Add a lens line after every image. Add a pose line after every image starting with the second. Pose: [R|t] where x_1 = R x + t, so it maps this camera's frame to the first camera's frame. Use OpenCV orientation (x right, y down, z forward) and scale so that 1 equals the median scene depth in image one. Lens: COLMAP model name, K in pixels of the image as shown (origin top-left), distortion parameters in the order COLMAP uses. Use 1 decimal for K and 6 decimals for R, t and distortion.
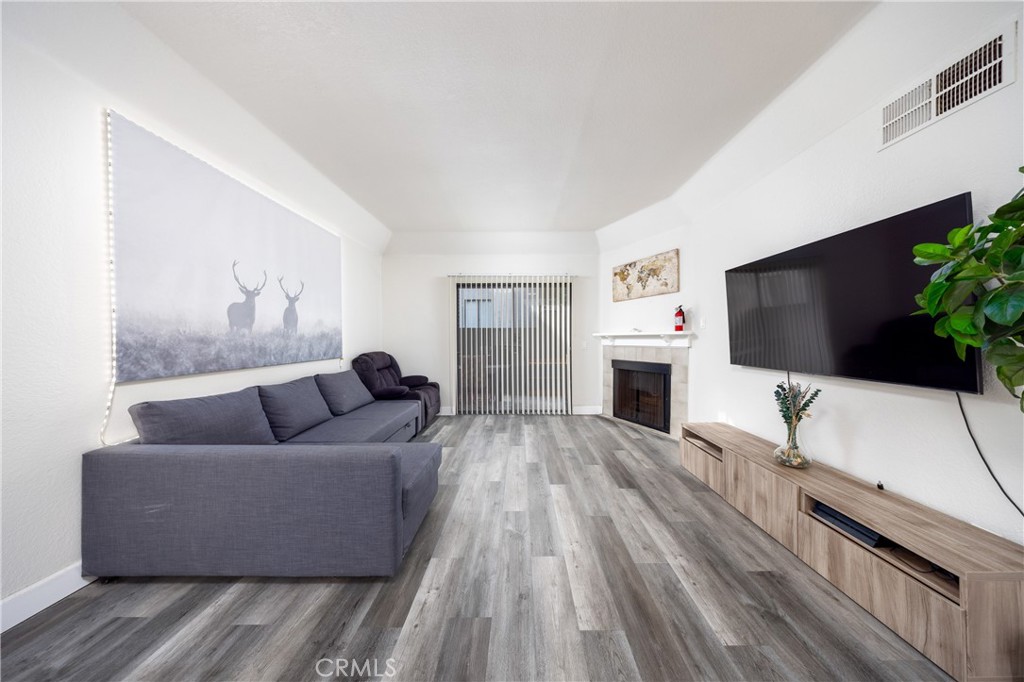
lens RADIAL K [[299.6, 0, 516.9], [0, 299.6, 336.9], [0, 0, 1]] dist [-0.001075, -0.000078]
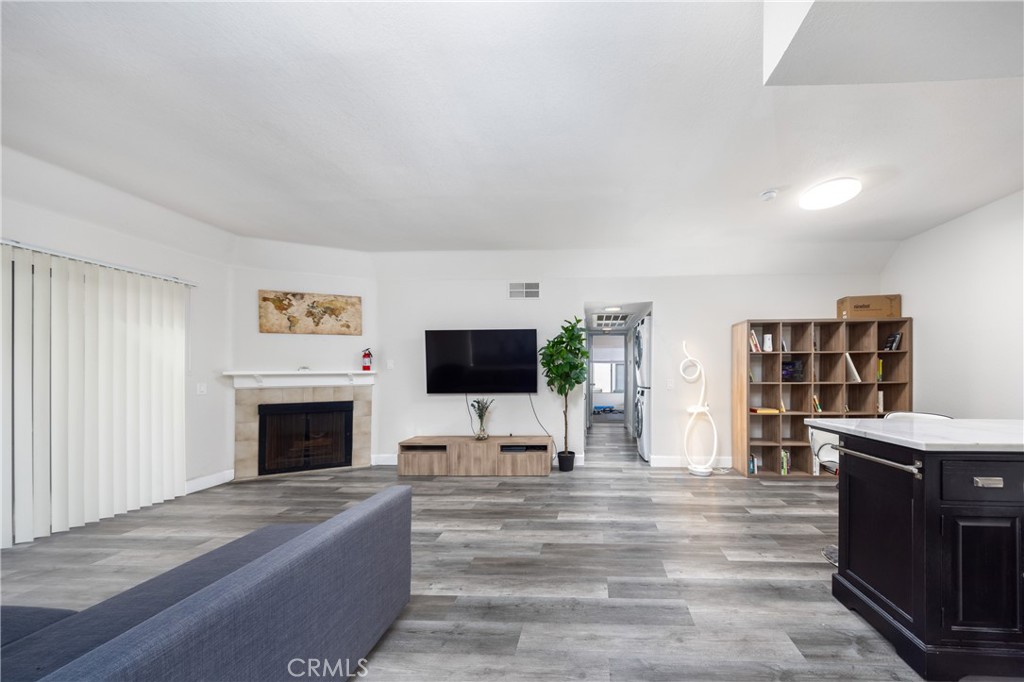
lens RADIAL K [[326.4, 0, 573.5], [0, 326.4, 375.3], [0, 0, 1]] dist [-0.013044, -0.000047]
pose [[0.046441, -0.003286, 0.998916, -0.656060], [0.003533, 0.999989, 0.003125, -0.001915], [-0.998915, 0.003384, 0.046452, 0.154515]]
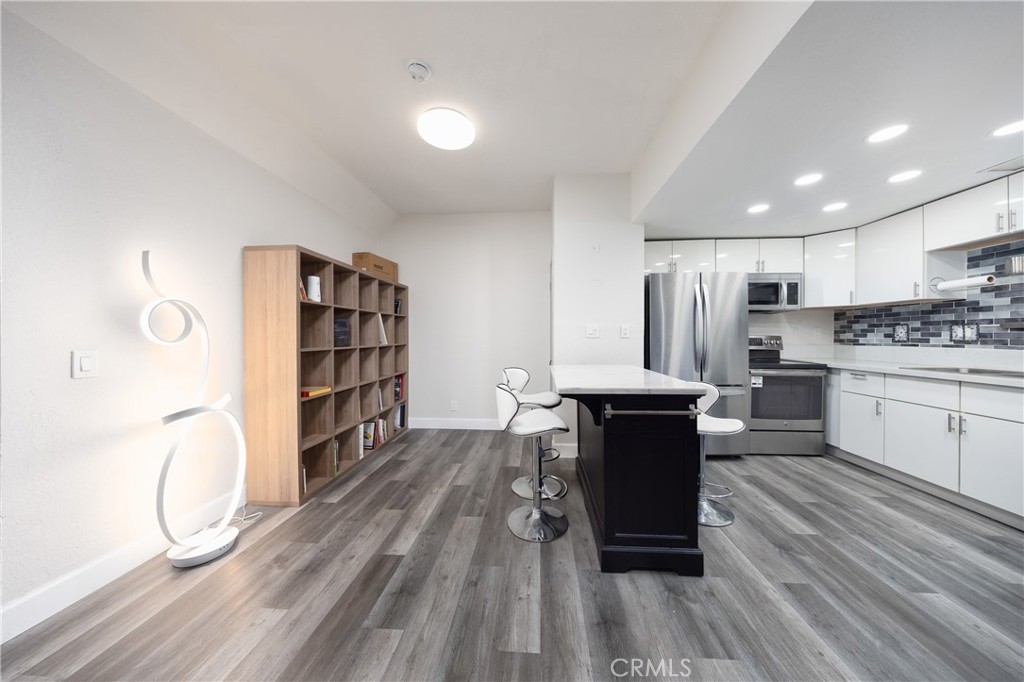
lens RADIAL K [[312.6, 0, 516.2], [0, 312.6, 339.7], [0, 0, 1]] dist [0.000670, 0.000102]
pose [[-0.998567, 0.002012, 0.053474, -0.029629], [0.002605, 0.999936, 0.011035, 0.001848], [-0.053448, 0.011158, -0.998508, 0.231569]]
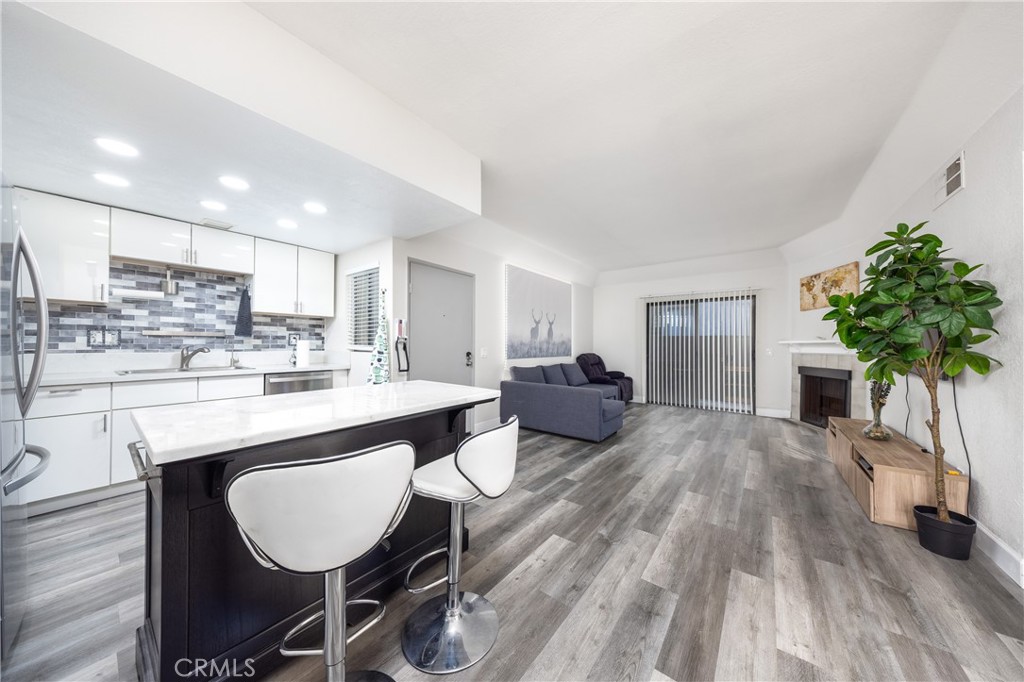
lens RADIAL K [[314.0, 0, 522.1], [0, 314.0, 342.3], [0, 0, 1]] dist [-0.002074, -0.000099]
pose [[0.801671, 0.004393, -0.597749, 0.256523], [-0.007052, 0.999973, -0.002109, 0.001178], [0.597723, 0.005906, 0.801681, -0.600854]]
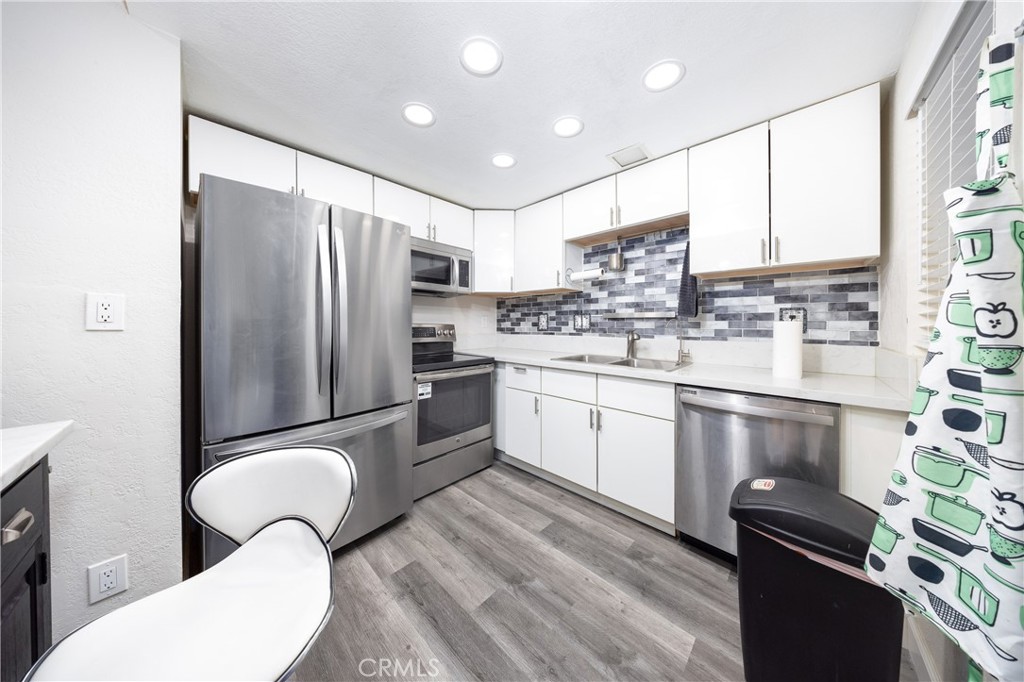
lens RADIAL K [[309.8, 0, 506.5], [0, 309.8, 321.2], [0, 0, 1]] dist [-0.001257, -0.000097]
pose [[-0.698951, -0.005674, -0.715147, -0.348312], [0.000520, 0.999964, -0.008442, 0.001078], [0.715170, -0.006273, -0.698923, -0.158757]]
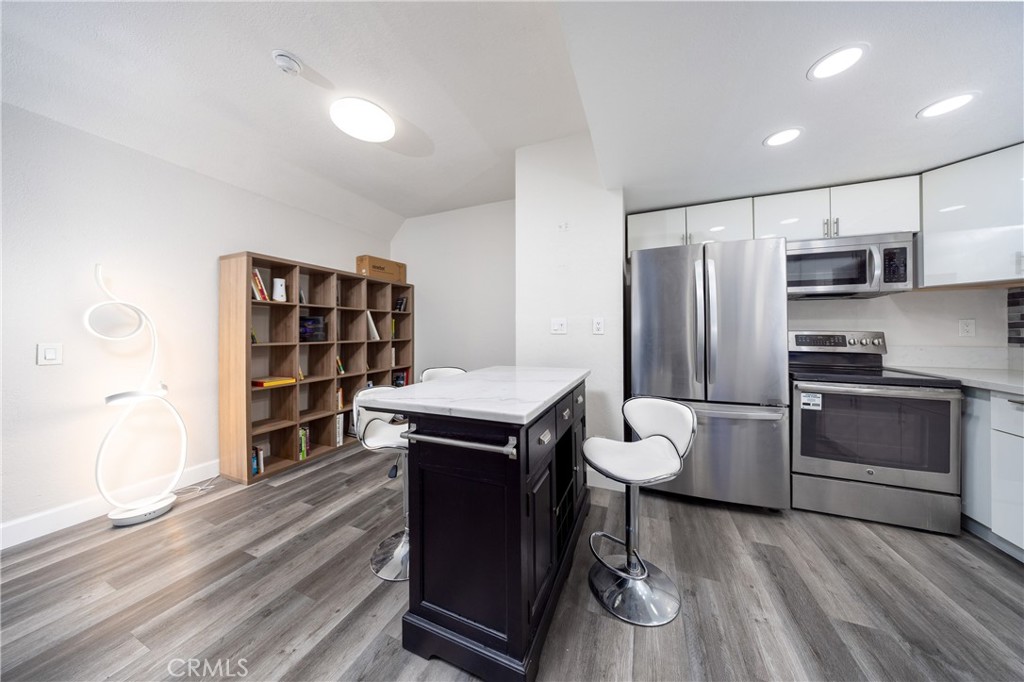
lens RADIAL K [[299.1, 0, 518.2], [0, 299.1, 332.3], [0, 0, 1]] dist [-0.001492, -0.000066]
pose [[-0.928721, 0.002234, 0.370773, -0.369880], [0.002326, 0.999997, -0.000197, 0.002137], [-0.370772, 0.000679, -0.928724, 0.027496]]
